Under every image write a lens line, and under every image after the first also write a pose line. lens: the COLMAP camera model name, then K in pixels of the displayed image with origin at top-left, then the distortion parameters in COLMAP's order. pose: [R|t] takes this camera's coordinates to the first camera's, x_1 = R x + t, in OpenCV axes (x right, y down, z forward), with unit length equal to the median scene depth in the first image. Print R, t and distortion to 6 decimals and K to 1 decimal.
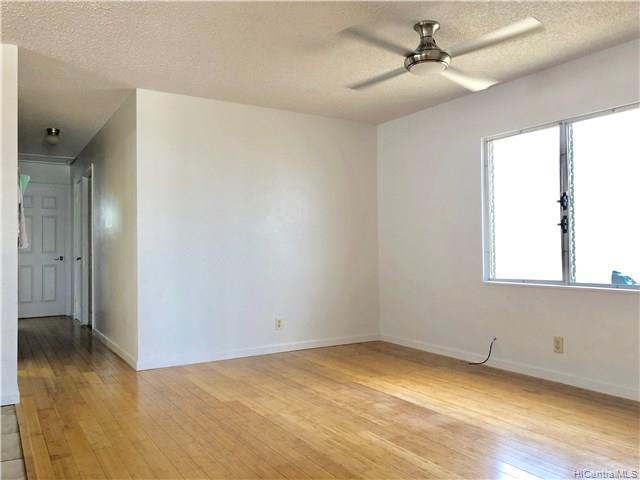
lens RADIAL K [[529.7, 0, 318.8], [0, 529.7, 241.1], [0, 0, 1]] dist [0.044900, -0.040233]
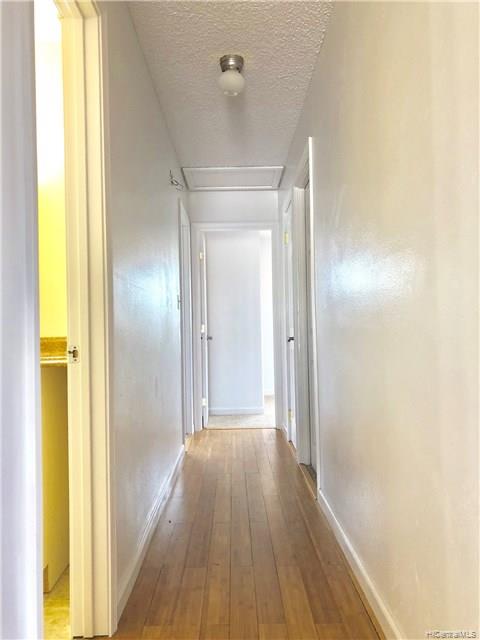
lens RADIAL K [[529.7, 0, 240.1], [0, 529.7, 320.2], [0, 0, 1]] dist [0.044900, -0.040233]
pose [[0.860505, -0.017079, -0.509155, -0.190194], [0.021043, 0.999777, 0.002028, 0.010193], [0.509007, -0.012459, 0.860672, 0.442935]]
